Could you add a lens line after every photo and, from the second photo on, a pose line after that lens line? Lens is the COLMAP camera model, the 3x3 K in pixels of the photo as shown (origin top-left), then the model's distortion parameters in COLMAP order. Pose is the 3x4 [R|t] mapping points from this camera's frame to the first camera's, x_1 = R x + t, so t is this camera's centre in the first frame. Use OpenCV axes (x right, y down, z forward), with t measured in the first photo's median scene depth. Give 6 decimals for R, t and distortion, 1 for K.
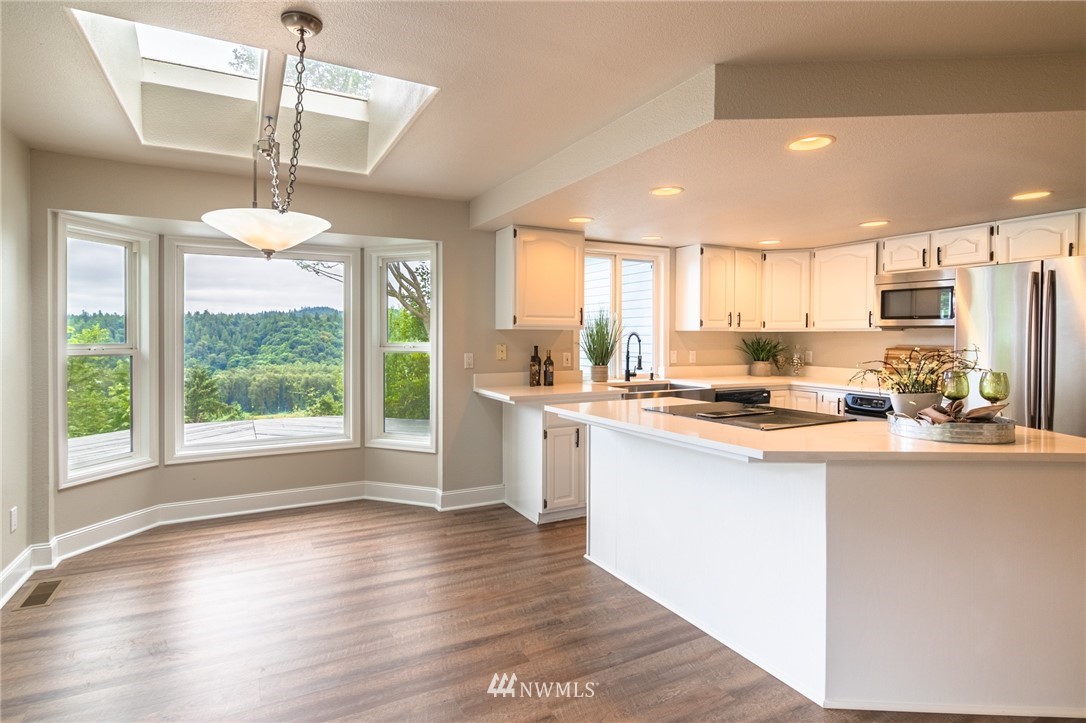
lens RADIAL K [[566.9, 0, 541.1], [0, 566.9, 338.1], [0, 0, 1]] dist [0.000738, 0.000054]
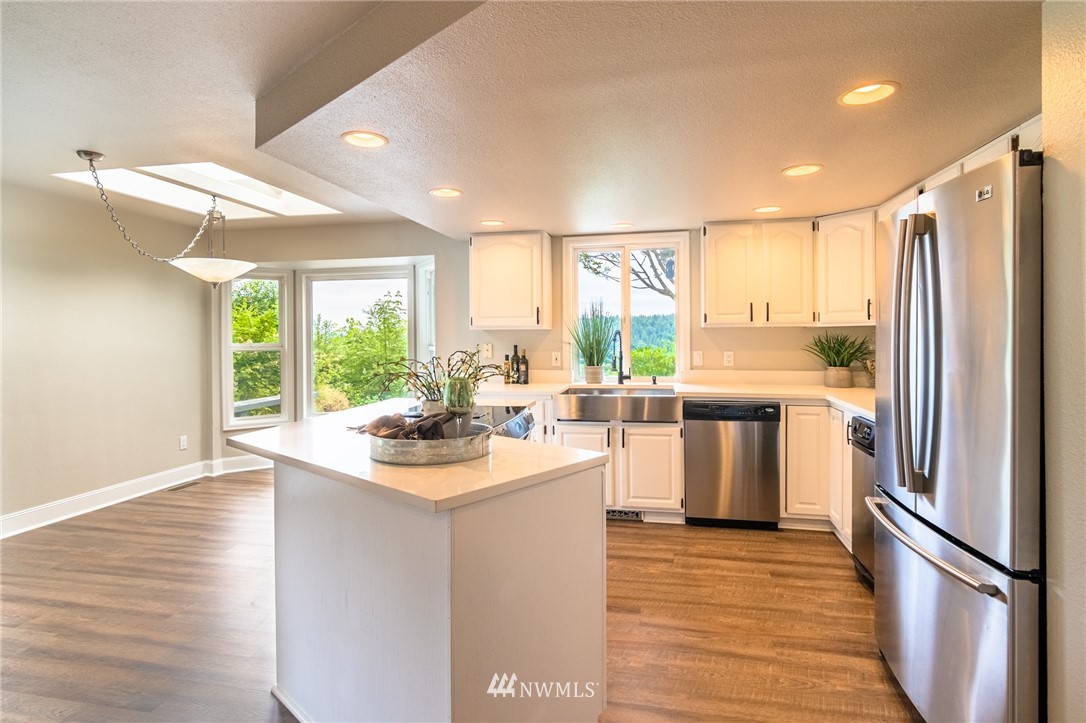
lens RADIAL K [[566.9, 0, 541.1], [0, 566.9, 338.1], [0, 0, 1]] dist [0.000738, 0.000054]
pose [[0.770804, -0.005555, -0.637048, 0.642581], [0.007019, 0.999975, -0.000227, 0.001160], [0.637033, -0.004296, 0.770824, 0.215216]]
